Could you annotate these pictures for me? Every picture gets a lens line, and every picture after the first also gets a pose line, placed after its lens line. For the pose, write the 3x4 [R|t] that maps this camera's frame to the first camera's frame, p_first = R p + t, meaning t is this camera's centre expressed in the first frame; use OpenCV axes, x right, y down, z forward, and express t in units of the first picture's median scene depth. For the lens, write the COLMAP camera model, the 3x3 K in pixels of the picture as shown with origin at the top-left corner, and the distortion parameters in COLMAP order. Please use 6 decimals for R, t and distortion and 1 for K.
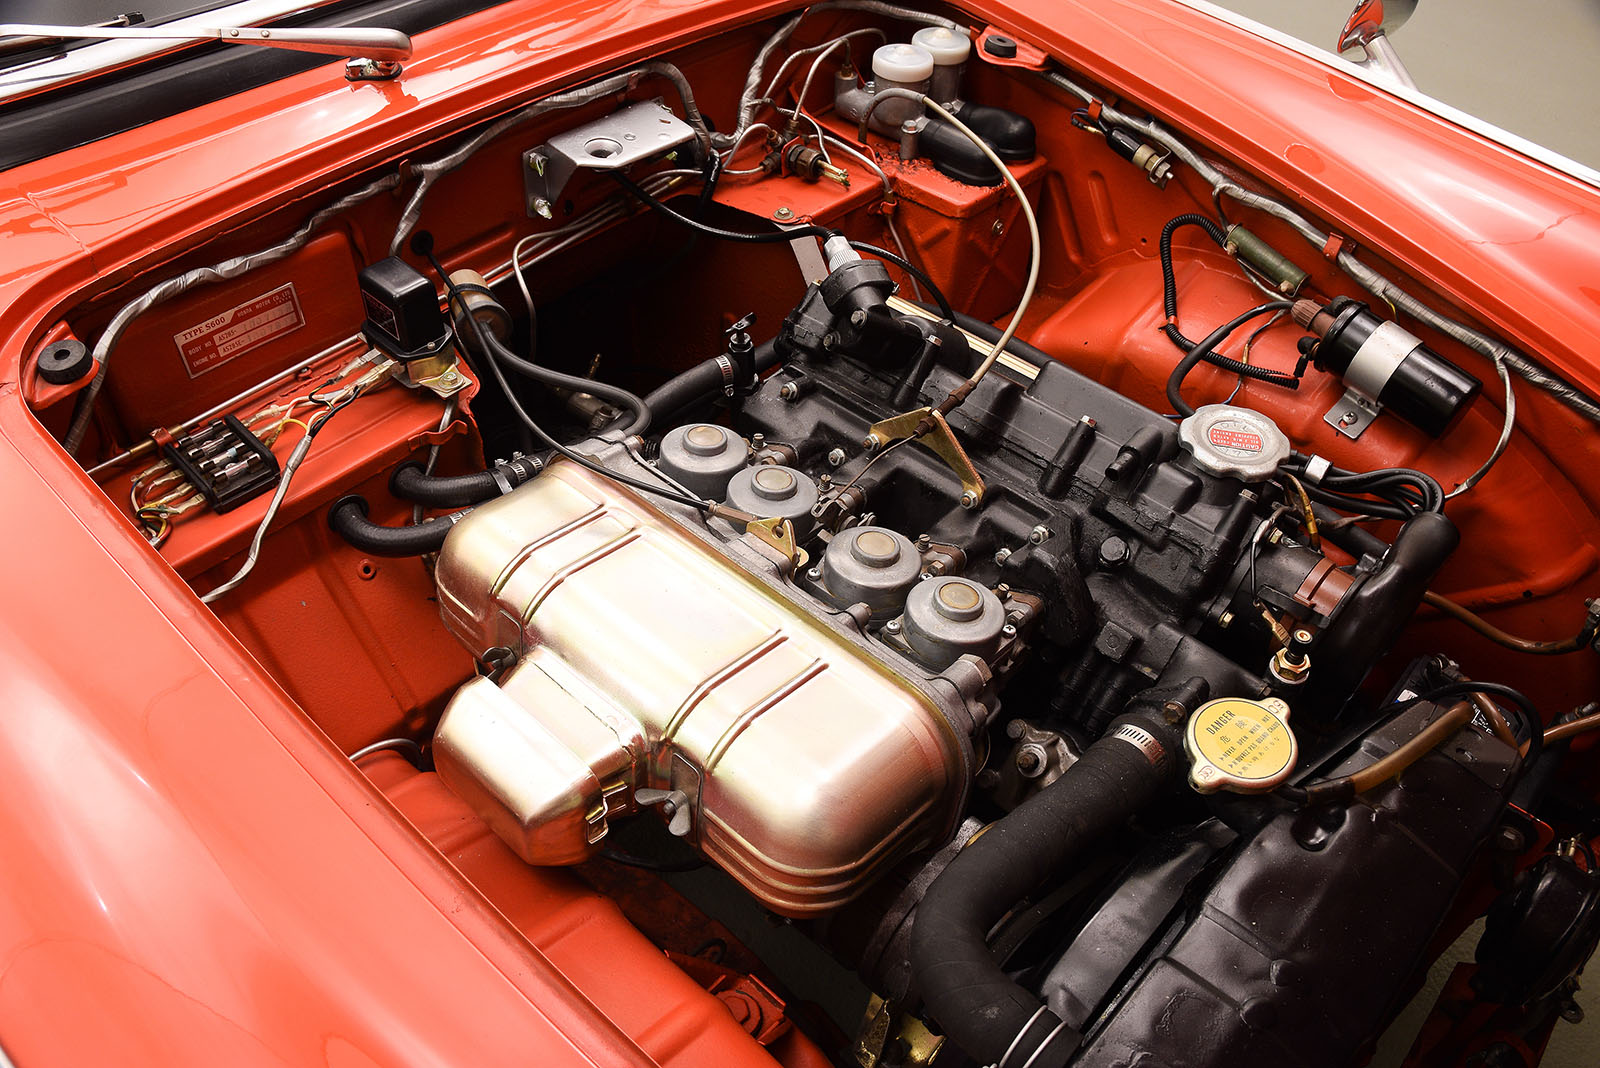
lens RADIAL K [[1233.0, 0, 786.9], [0, 1233.0, 553.5], [0, 0, 1]] dist [-0.153753, 0.113576]
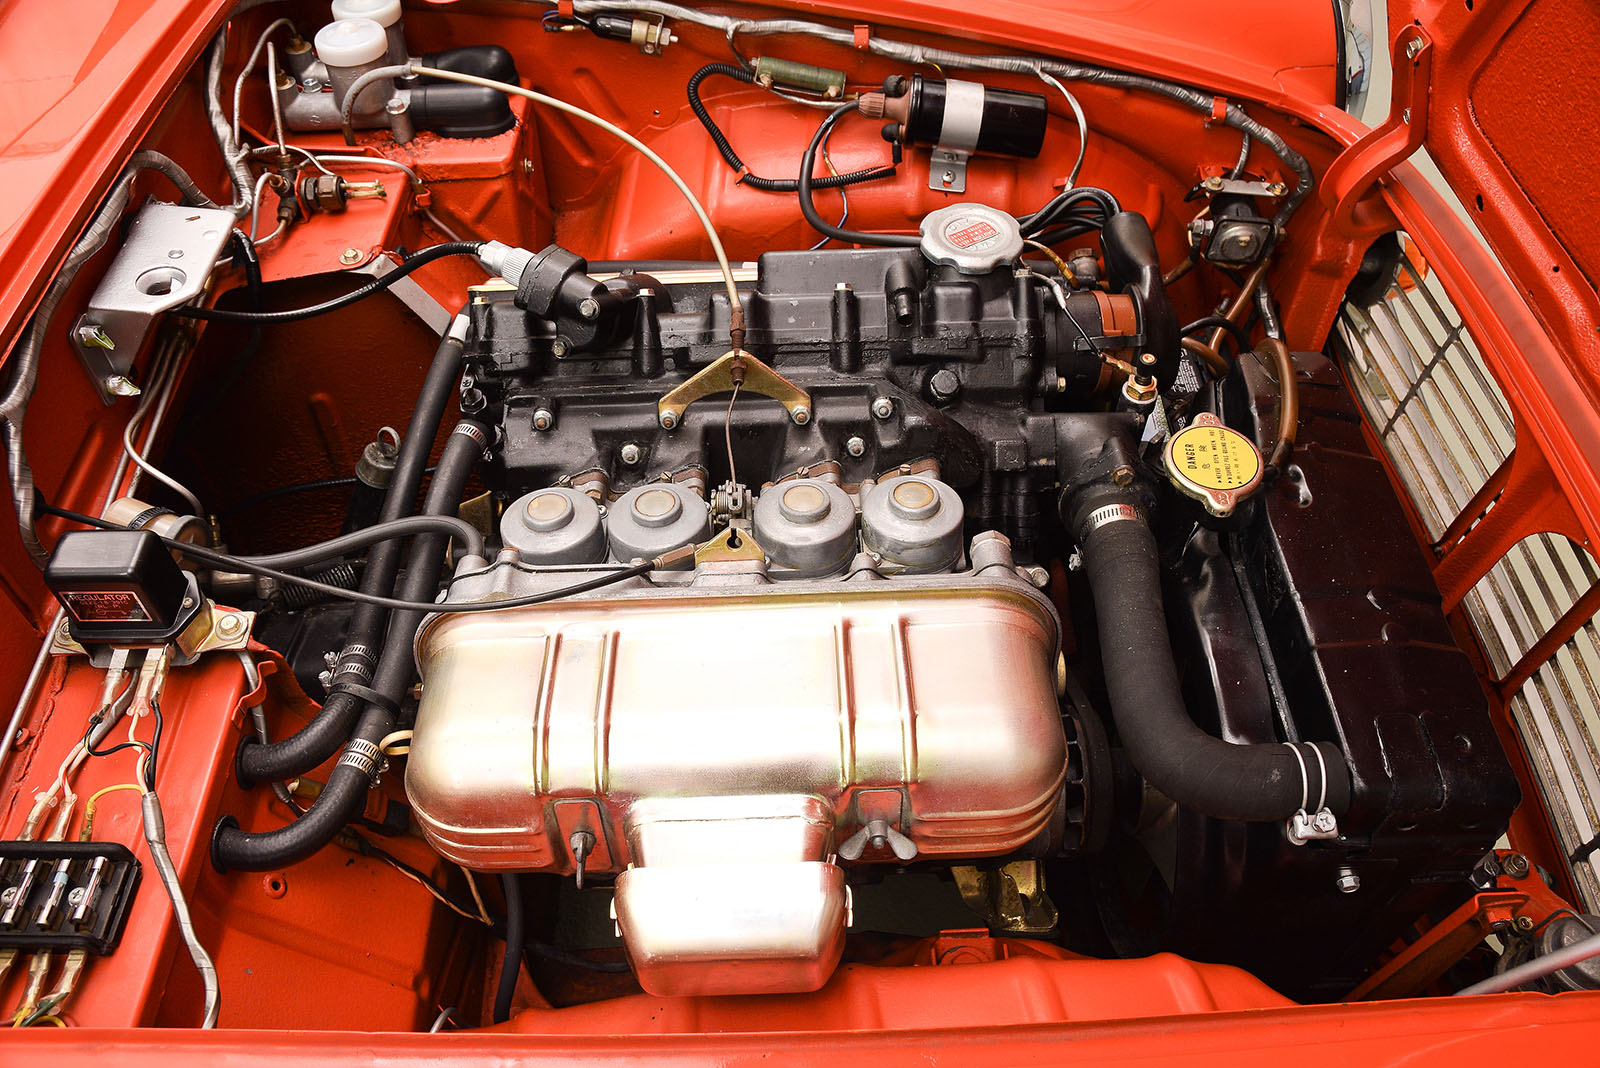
lens RADIAL K [[1233.0, 0, 810.0], [0, 1233.0, 550.7], [0, 0, 1]] dist [-0.153753, 0.113576]
pose [[0.709708, -0.554946, 0.433992, -0.306739], [0.511239, 0.829543, 0.224708, -0.158505], [-0.484716, 0.062397, 0.872443, 0.143673]]
